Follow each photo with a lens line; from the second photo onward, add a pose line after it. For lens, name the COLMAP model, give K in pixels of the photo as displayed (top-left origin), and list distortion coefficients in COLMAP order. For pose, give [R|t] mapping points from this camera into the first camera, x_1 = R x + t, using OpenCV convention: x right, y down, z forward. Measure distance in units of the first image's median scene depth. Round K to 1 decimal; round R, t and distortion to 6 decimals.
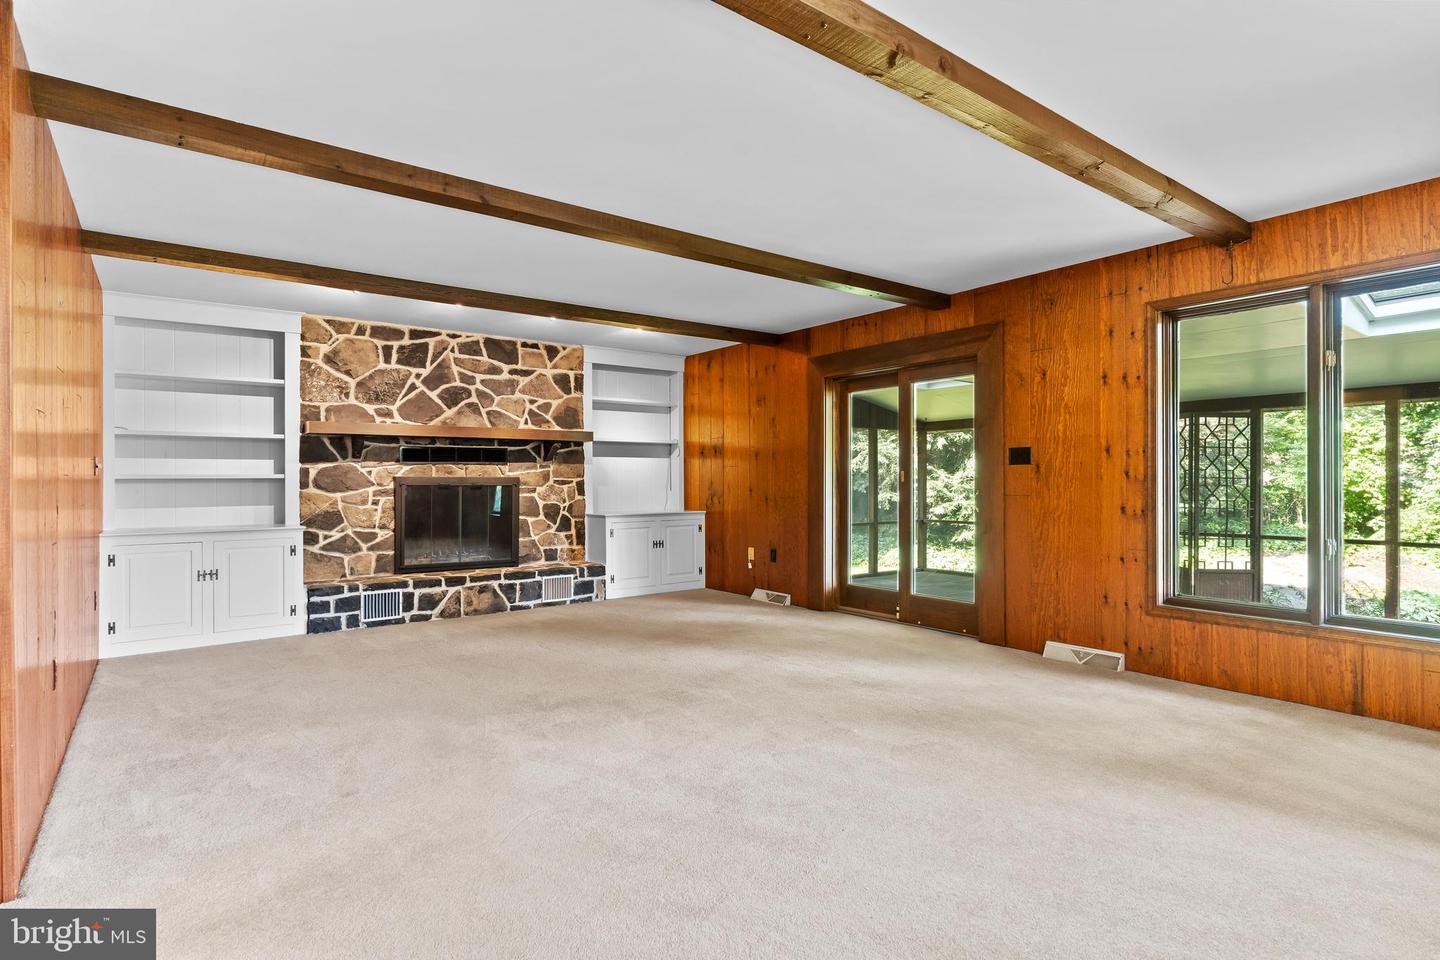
lens RADIAL K [[738.0, 0, 718.3], [0, 738.0, 480.9], [0, 0, 1]] dist [-0.011029, 0.006068]
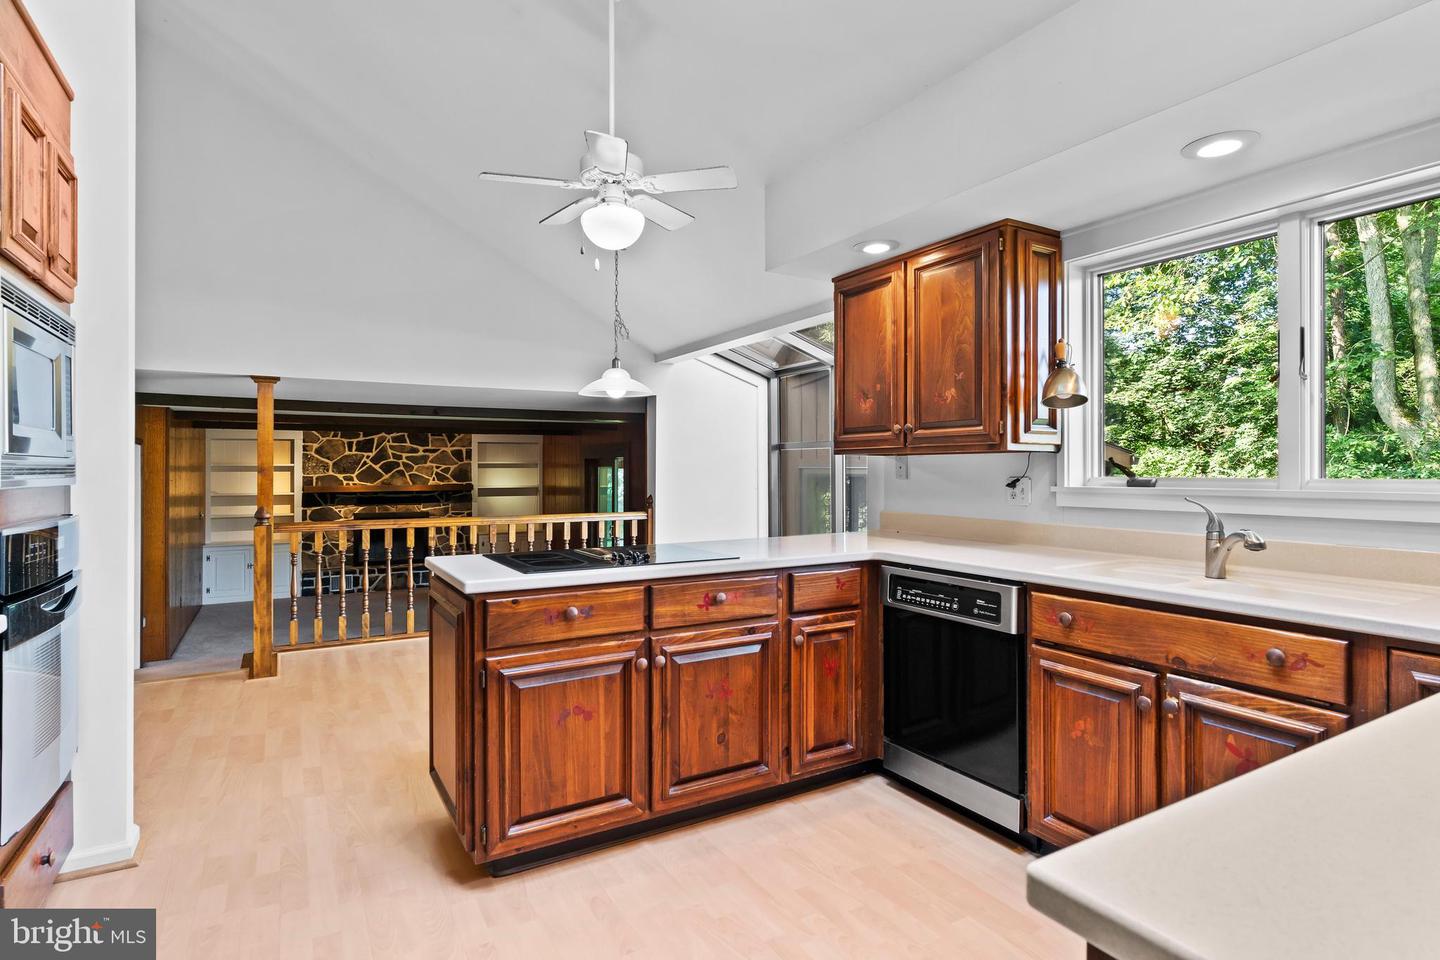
lens RADIAL K [[738.0, 0, 722.9], [0, 738.0, 473.7], [0, 0, 1]] dist [-0.011029, 0.006068]
pose [[0.993937, 0.002111, -0.109926, 0.659783], [-0.001620, 0.999988, 0.004557, -0.111245], [0.109935, -0.004351, 0.993929, -0.704656]]
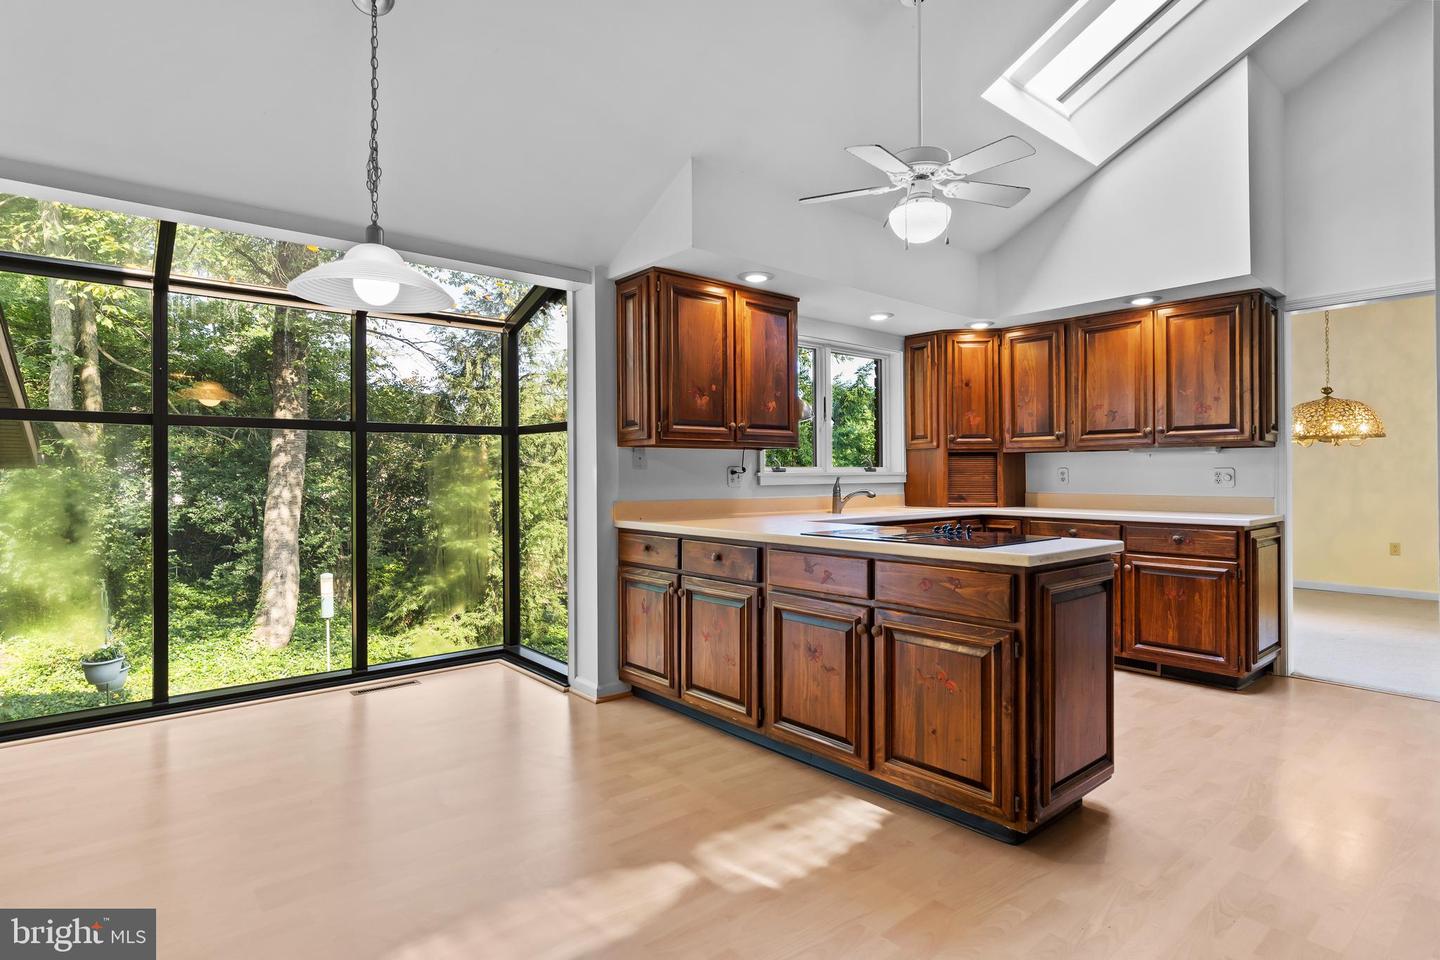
lens RADIAL K [[738.0, 0, 714.7], [0, 738.0, 471.6], [0, 0, 1]] dist [-0.011029, 0.006068]
pose [[-0.053714, 0.006742, 0.998534, 0.119944], [0.006847, 0.999956, -0.006383, -0.098438], [-0.998533, 0.006494, -0.053757, -0.147350]]
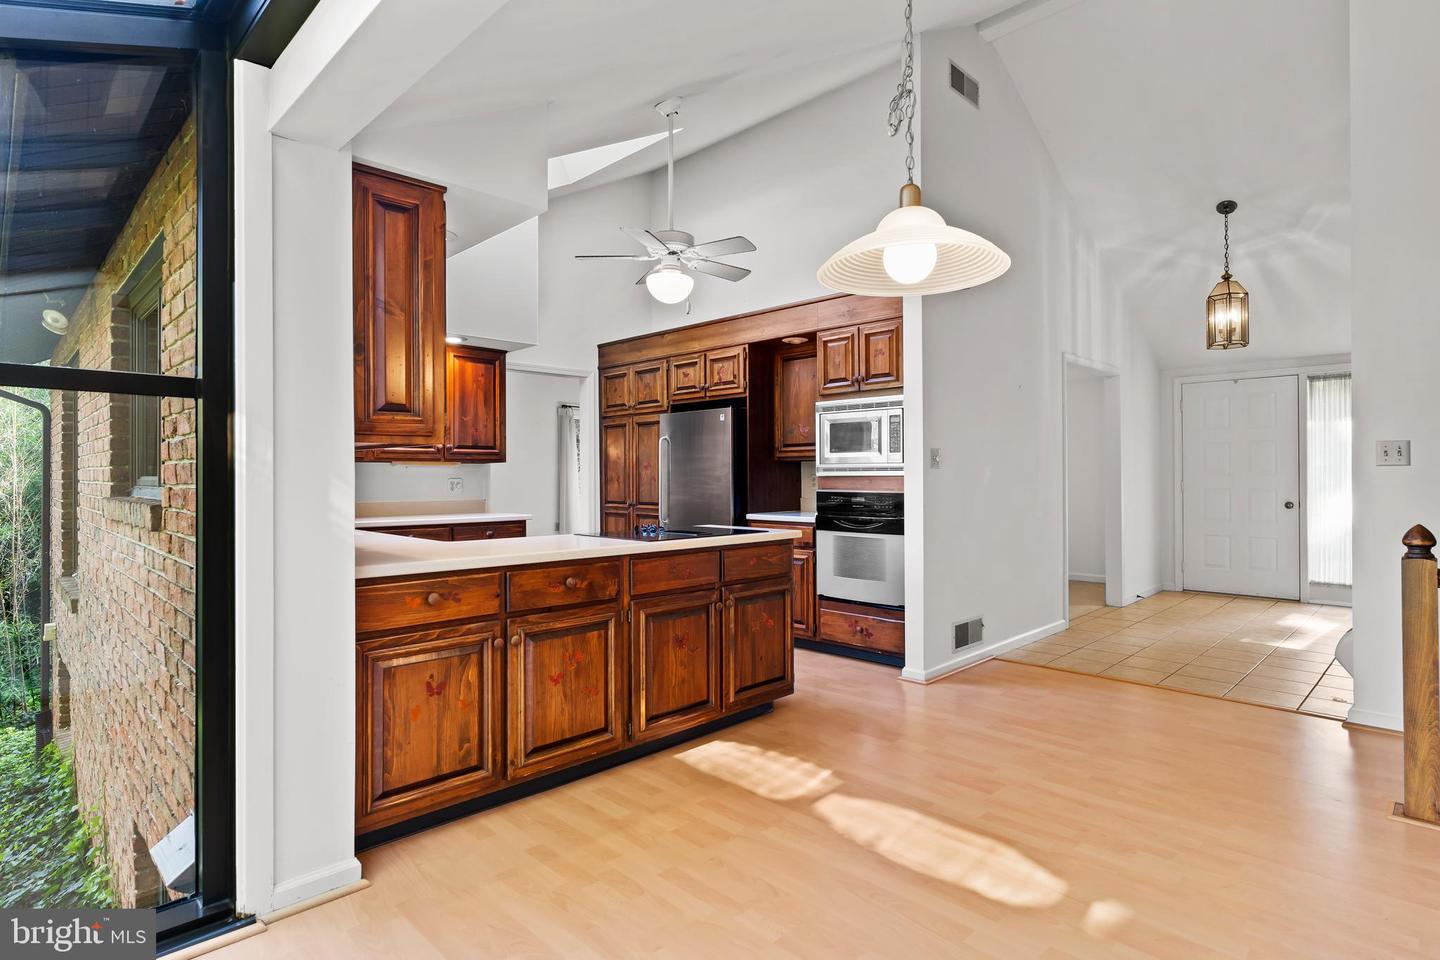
lens RADIAL K [[738.0, 0, 722.3], [0, 738.0, 473.7], [0, 0, 1]] dist [-0.011029, 0.006068]
pose [[-0.990954, 0.005250, -0.134098, 0.587136], [0.005371, 0.999985, -0.000541, -0.106642], [0.134093, -0.001256, -0.990968, 0.264896]]
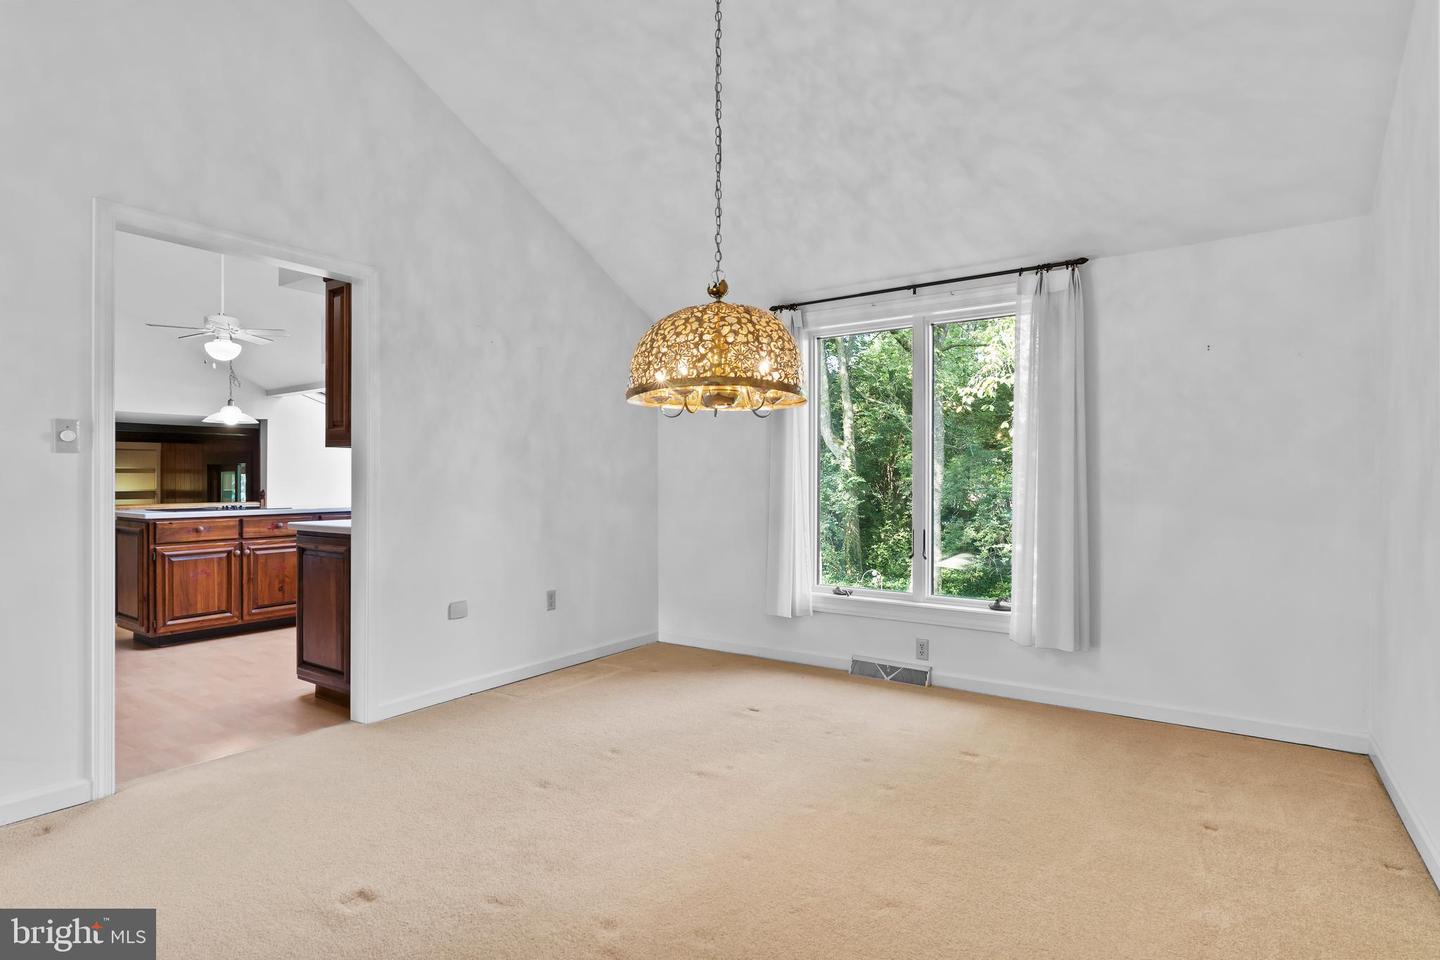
lens RADIAL K [[738.0, 0, 721.0], [0, 738.0, 483.2], [0, 0, 1]] dist [-0.011029, 0.006068]
pose [[0.950964, 0.001657, 0.309298, 0.841089], [-0.002363, 0.999995, 0.001908, -0.095888], [-0.309293, -0.002545, 0.950963, -1.299115]]
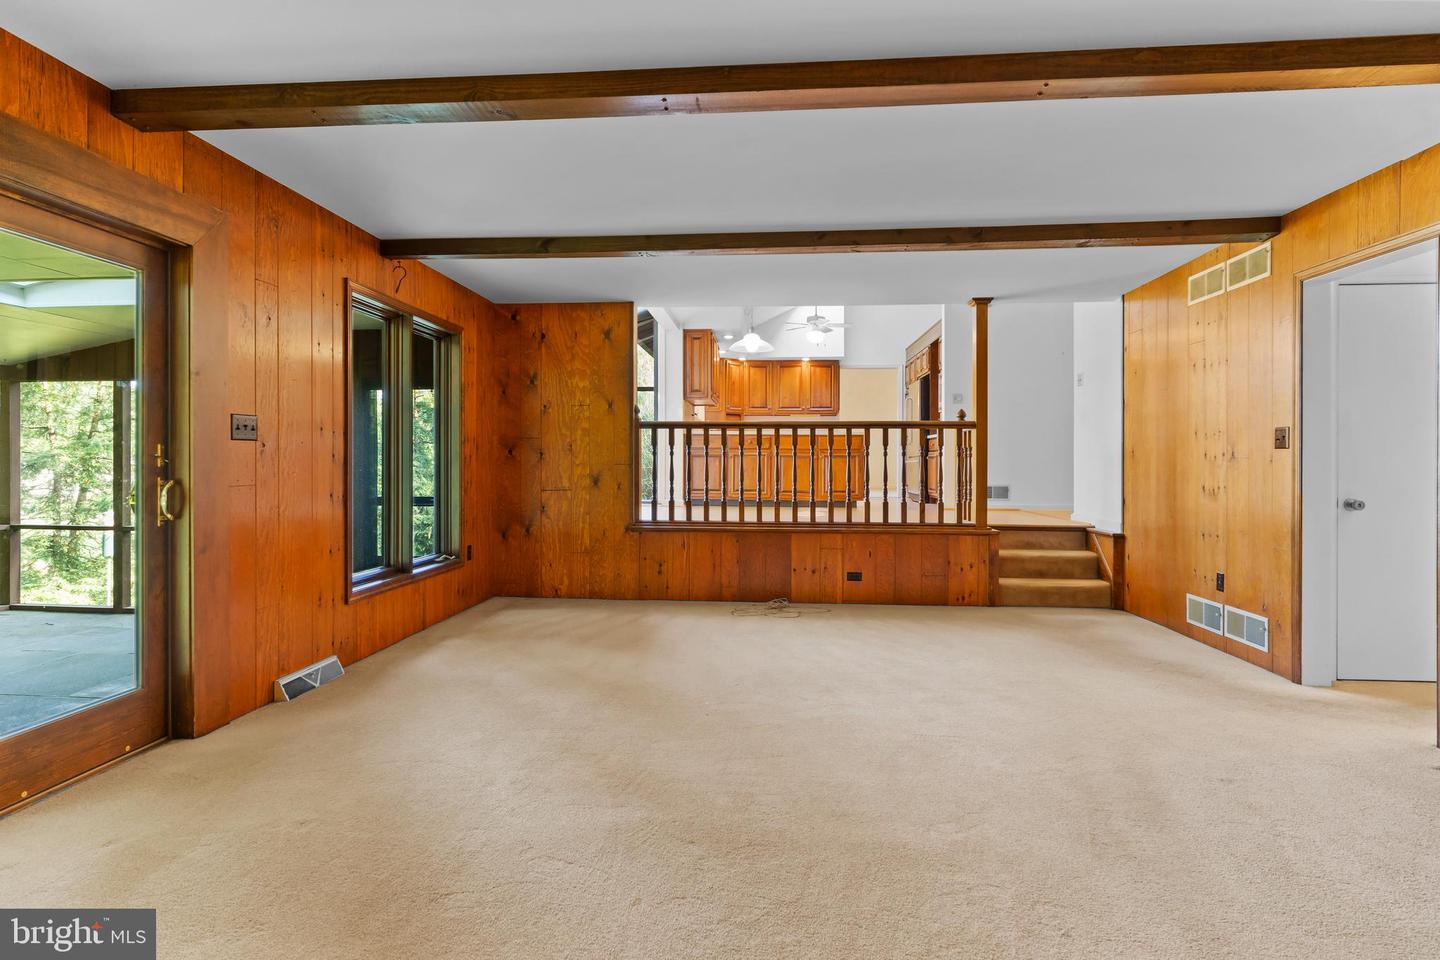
lens RADIAL K [[738.0, 0, 720.8], [0, 738.0, 469.2], [0, 0, 1]] dist [-0.011029, 0.006068]
pose [[-0.744881, -0.005036, 0.667178, -0.279834], [0.000393, 0.999968, 0.007987, -0.001712], [-0.667197, 0.006211, -0.744856, 0.908479]]
